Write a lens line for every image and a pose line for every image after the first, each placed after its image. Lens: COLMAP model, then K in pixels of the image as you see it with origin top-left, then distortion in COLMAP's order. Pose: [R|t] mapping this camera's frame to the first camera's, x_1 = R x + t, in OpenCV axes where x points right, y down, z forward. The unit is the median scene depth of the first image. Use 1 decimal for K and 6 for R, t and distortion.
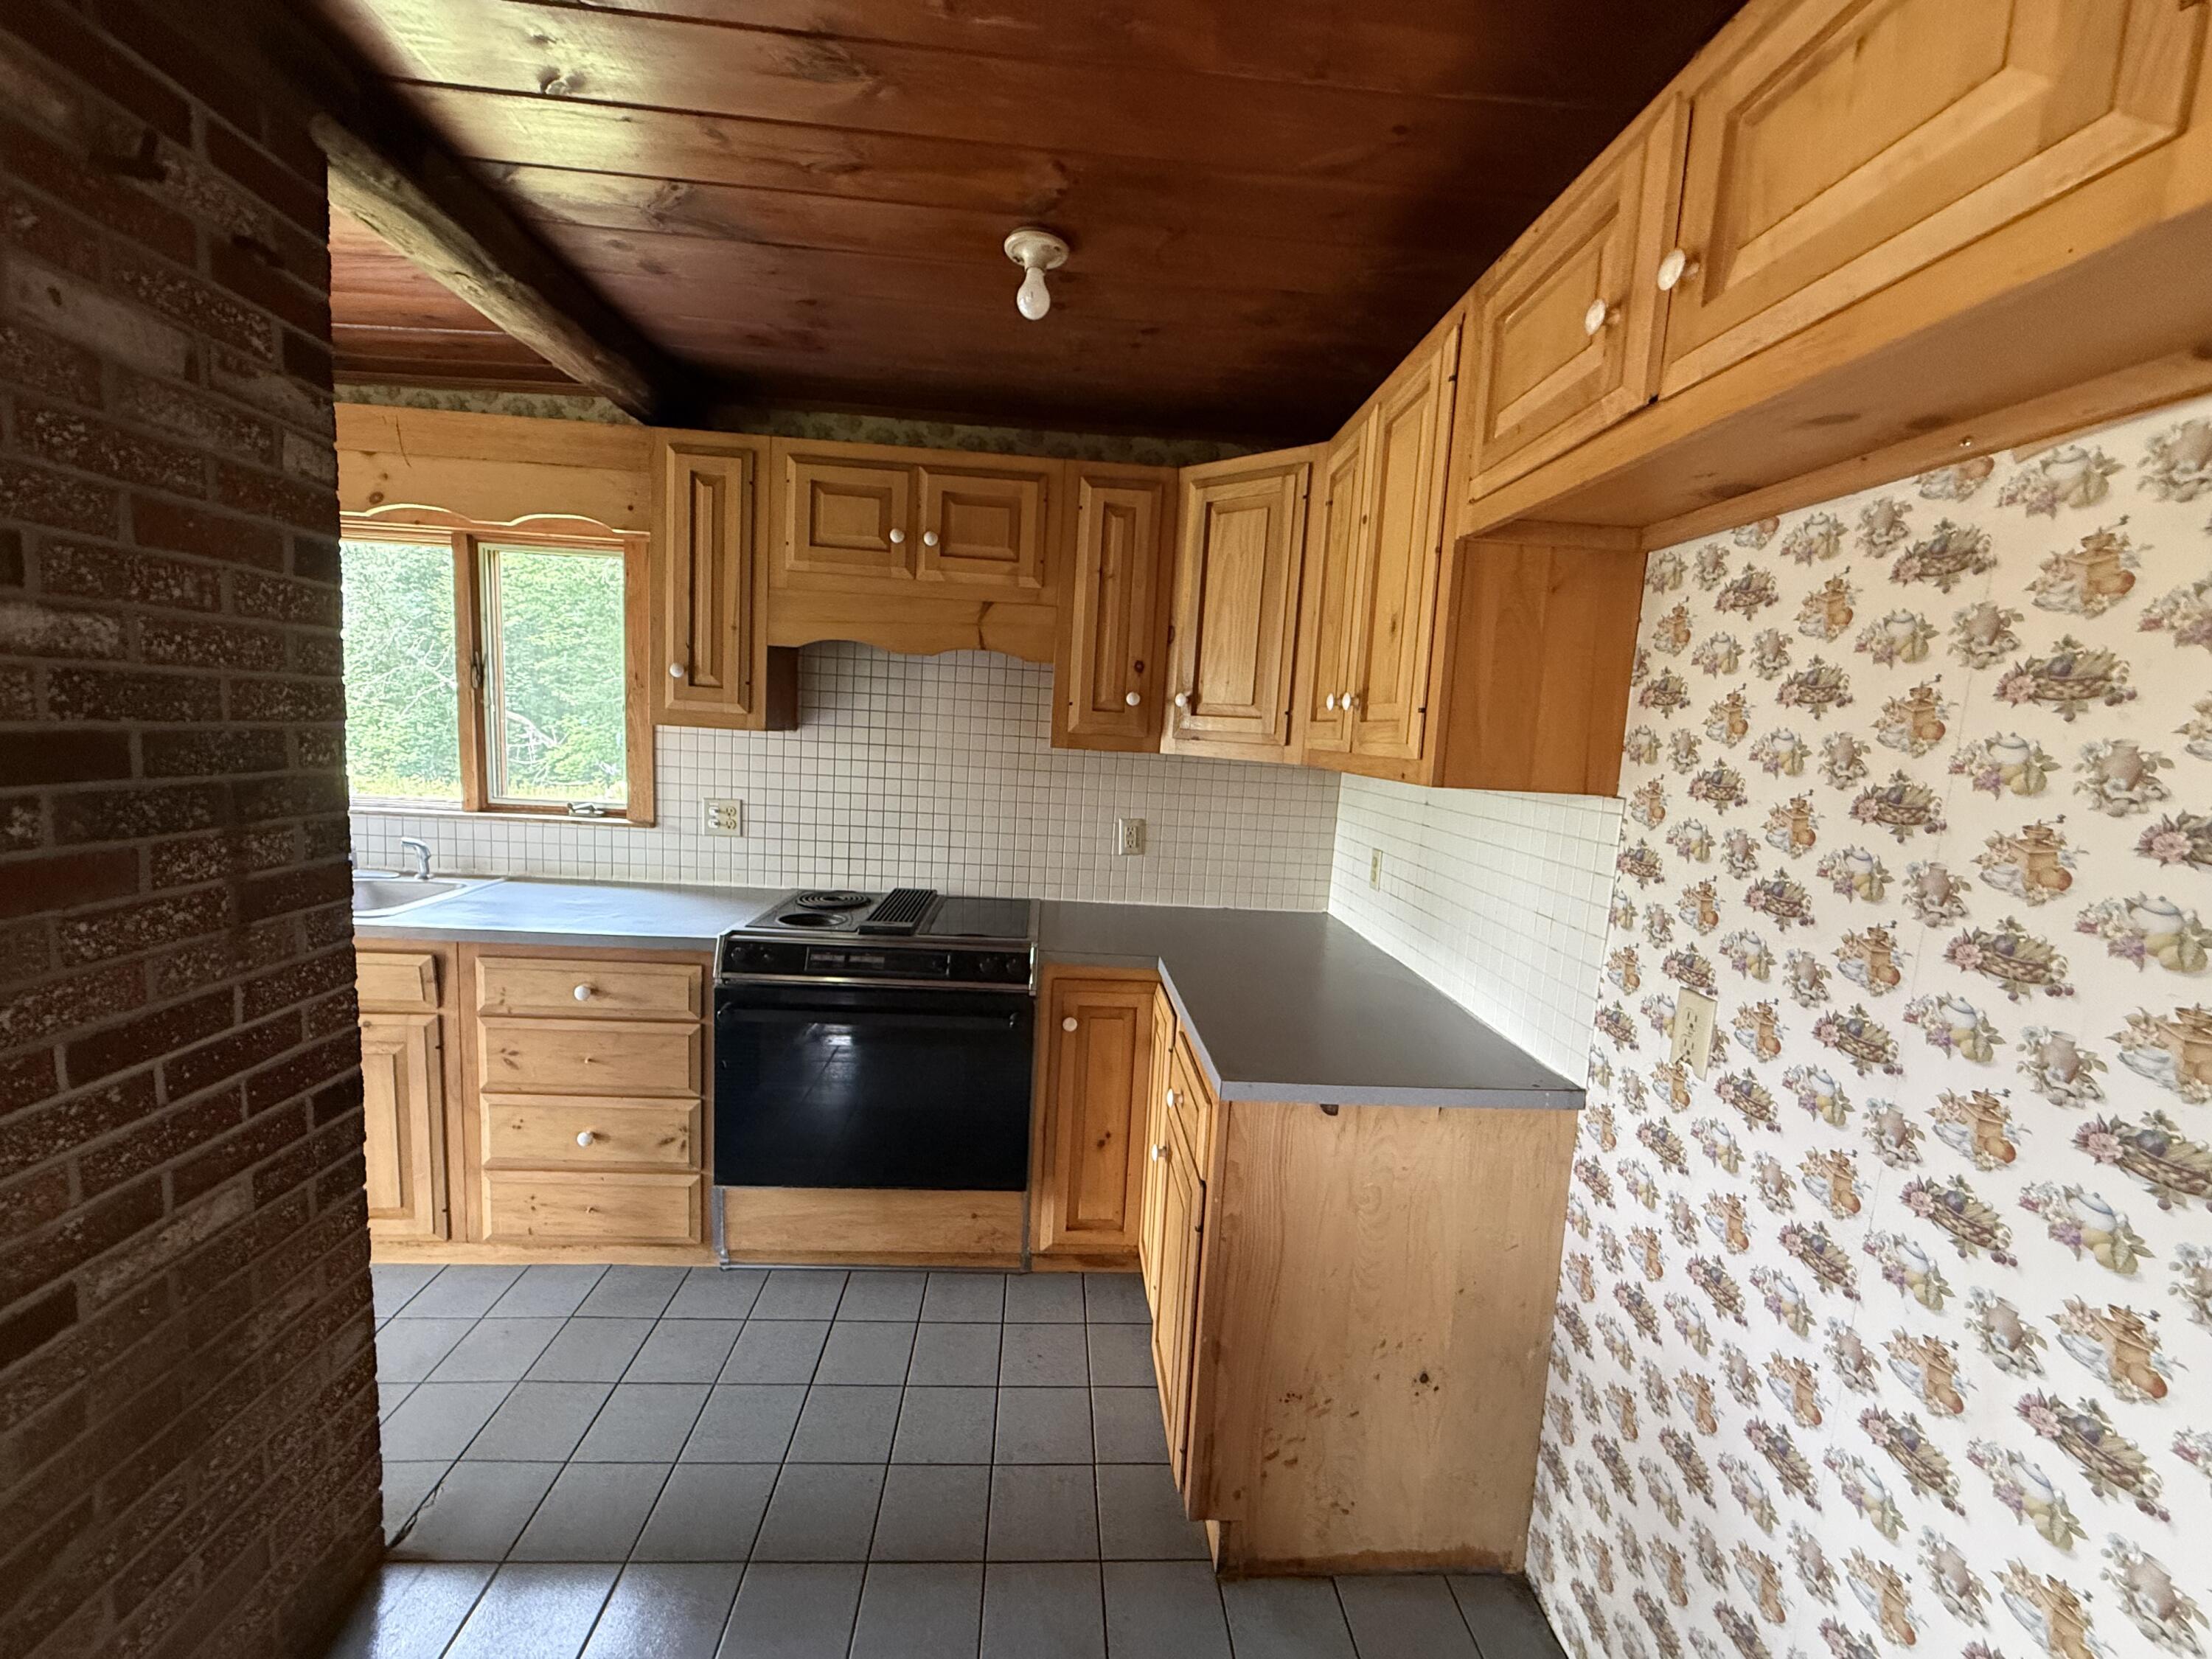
lens RADIAL K [[877.4, 0, 1097.0], [0, 877.4, 833.1], [0, 0, 1]] dist [-0.001751, 0.000749]
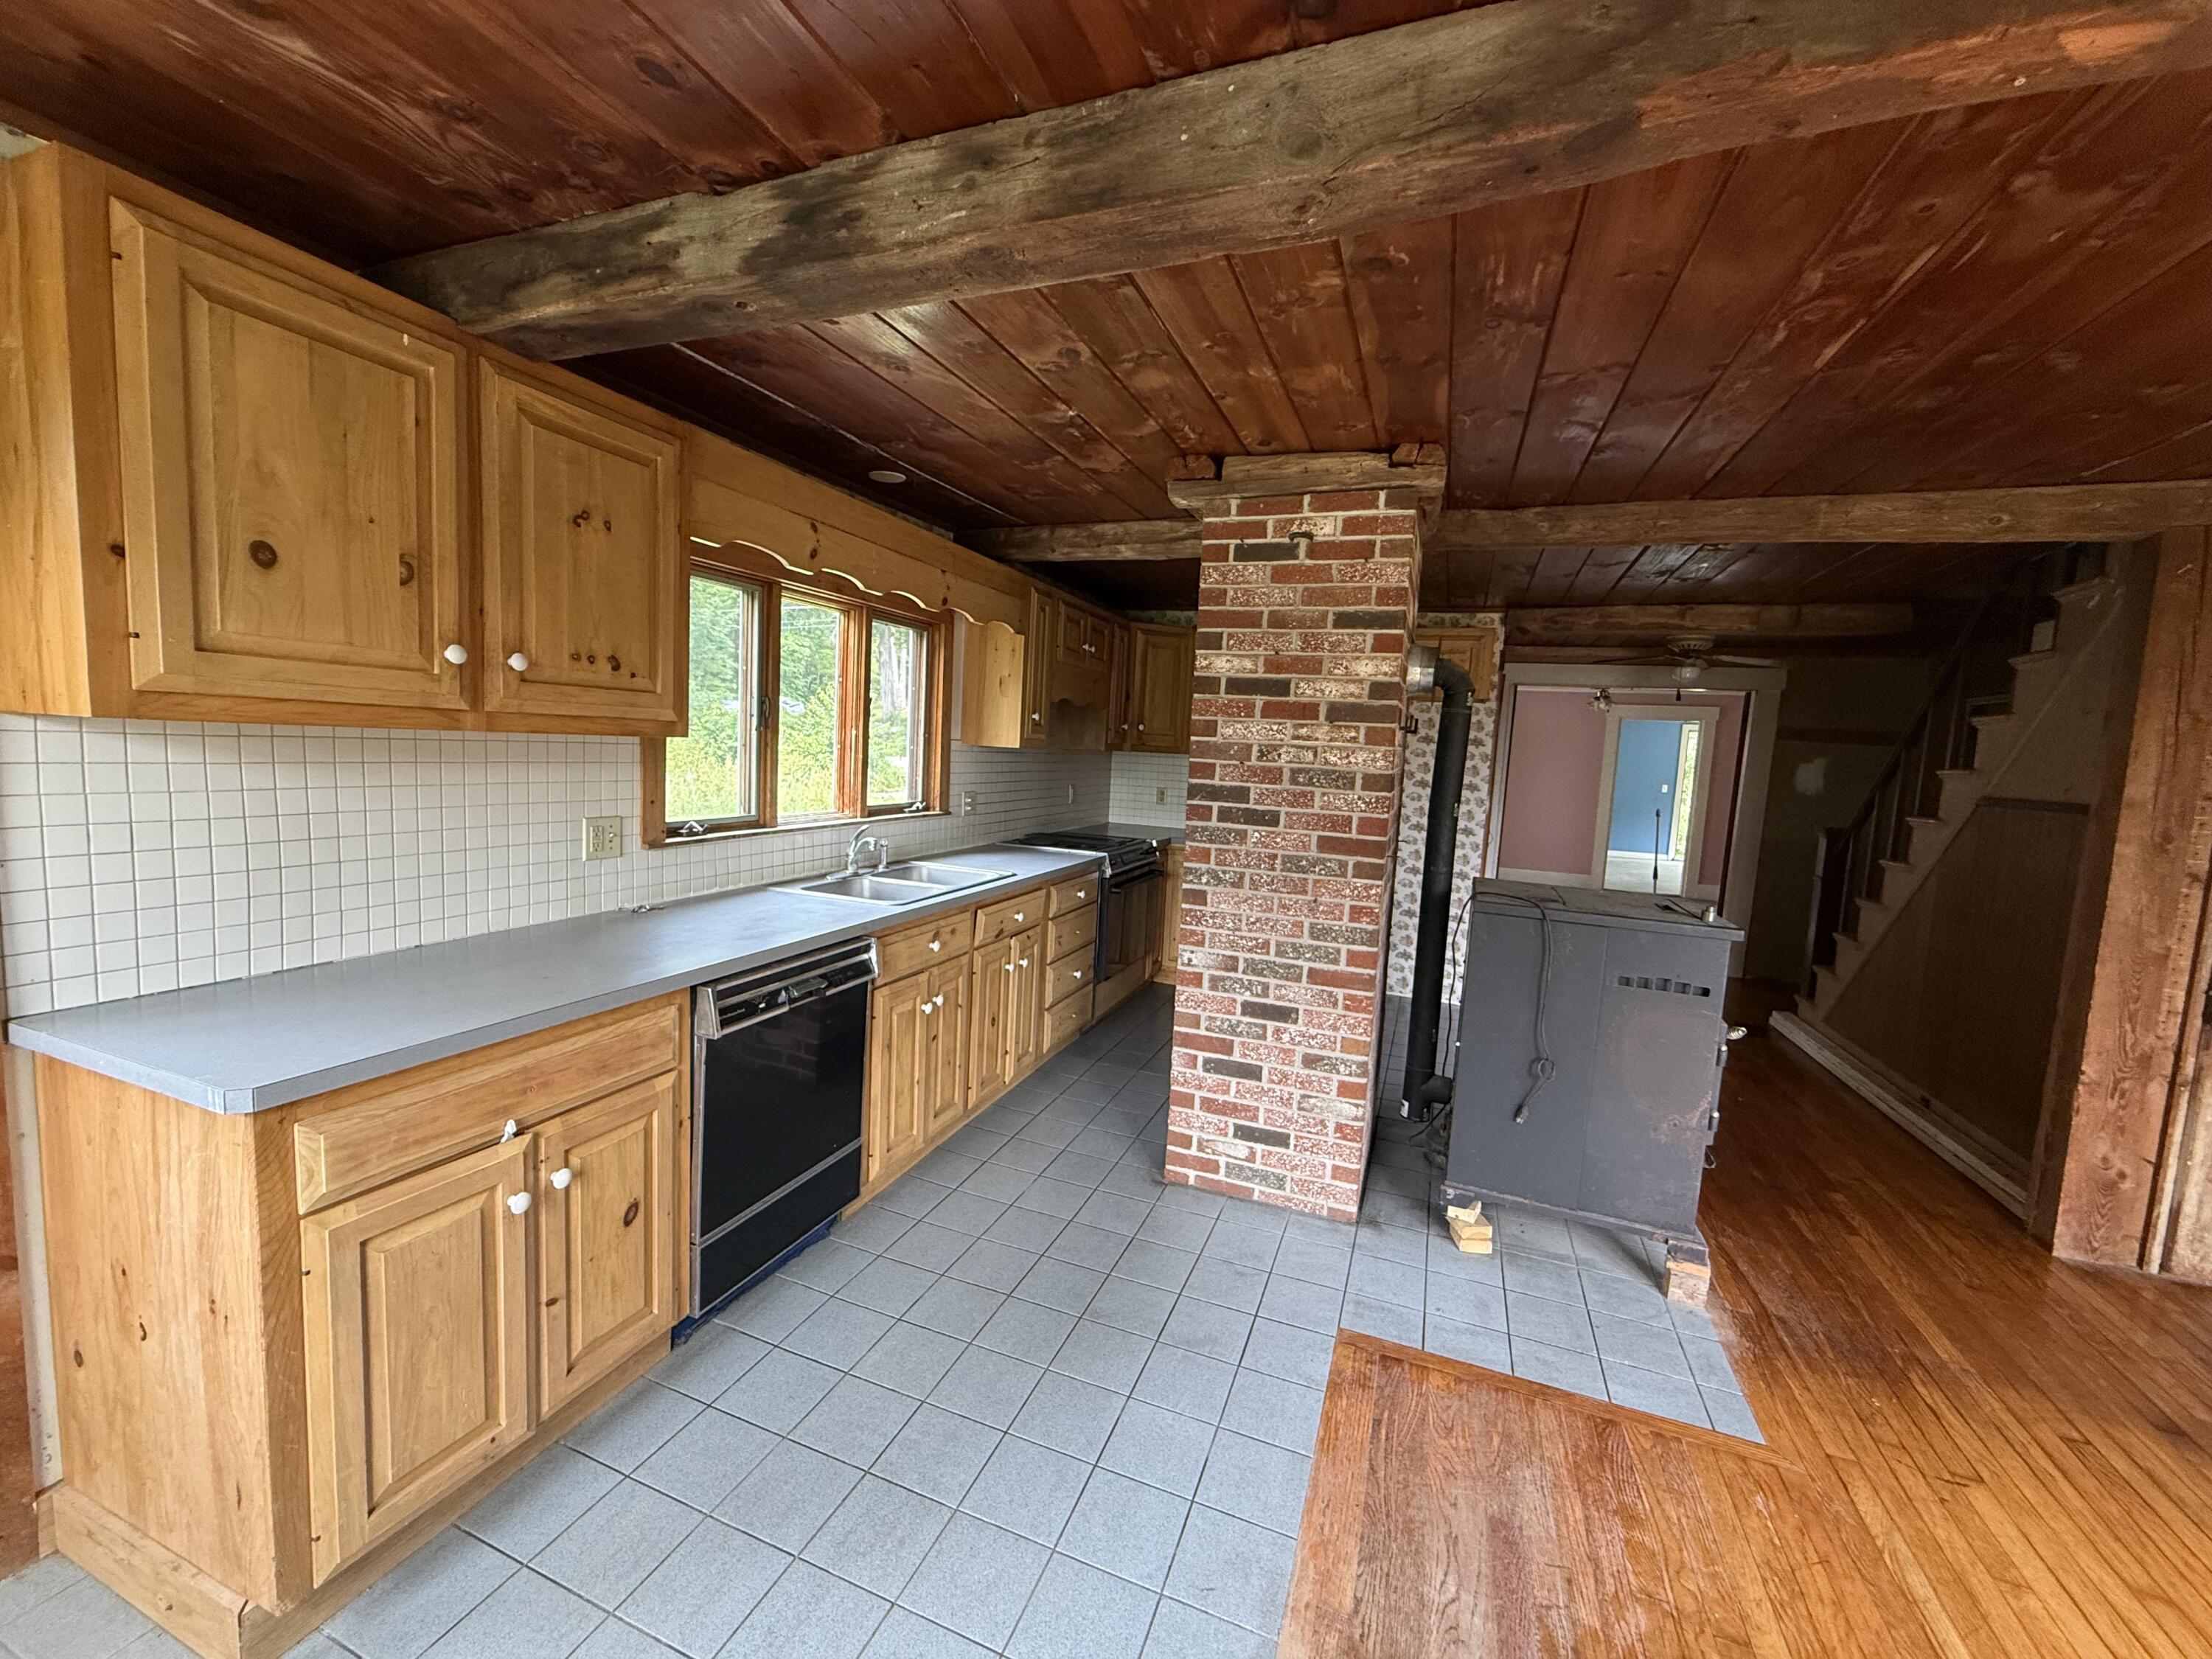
lens RADIAL K [[877.4, 0, 1098.4], [0, 877.4, 832.4], [0, 0, 1]] dist [-0.001751, 0.000749]
pose [[0.423703, -0.127845, 0.896733, -2.064555], [0.084135, 0.991264, 0.101569, -0.125722], [-0.901885, 0.032411, 0.430758, 0.145926]]
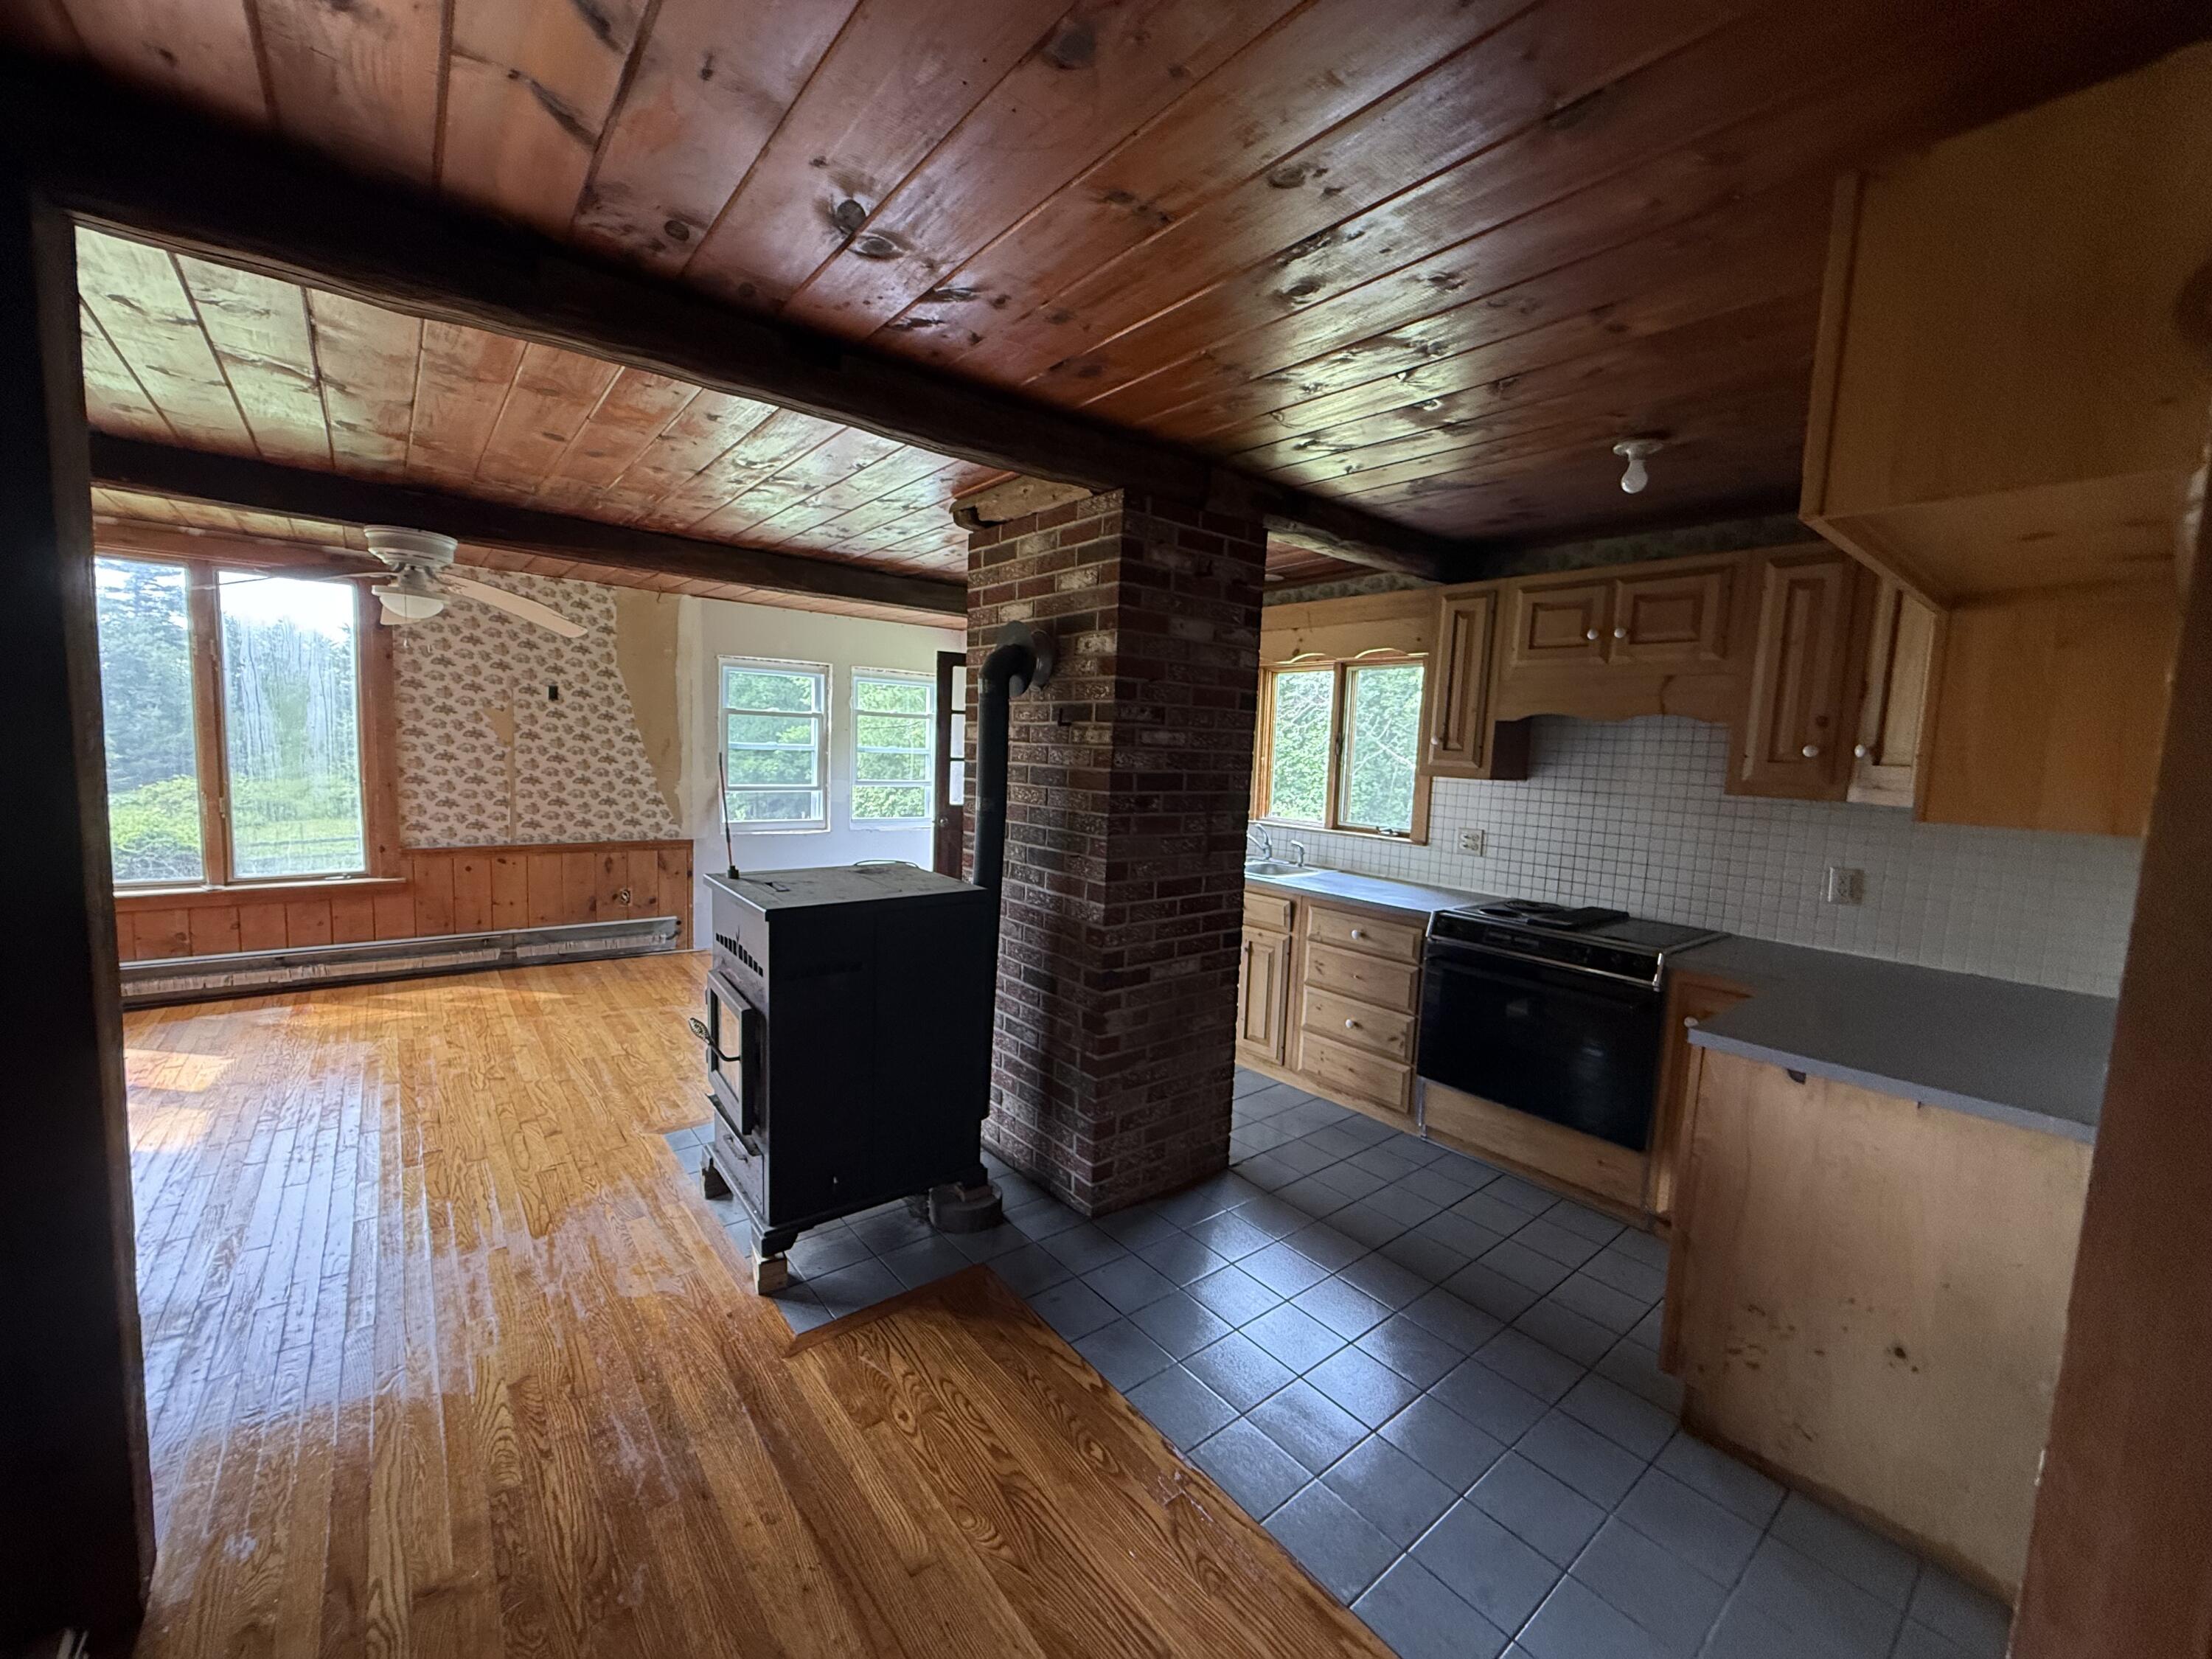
lens RADIAL K [[877.4, 0, 1100.8], [0, 877.4, 832.1], [0, 0, 1]] dist [-0.001751, 0.000749]
pose [[0.581373, 0.049542, -0.812127, 0.441169], [-0.106136, 0.994234, -0.015327, 0.060684], [0.806685, 0.095107, 0.583279, -0.356533]]
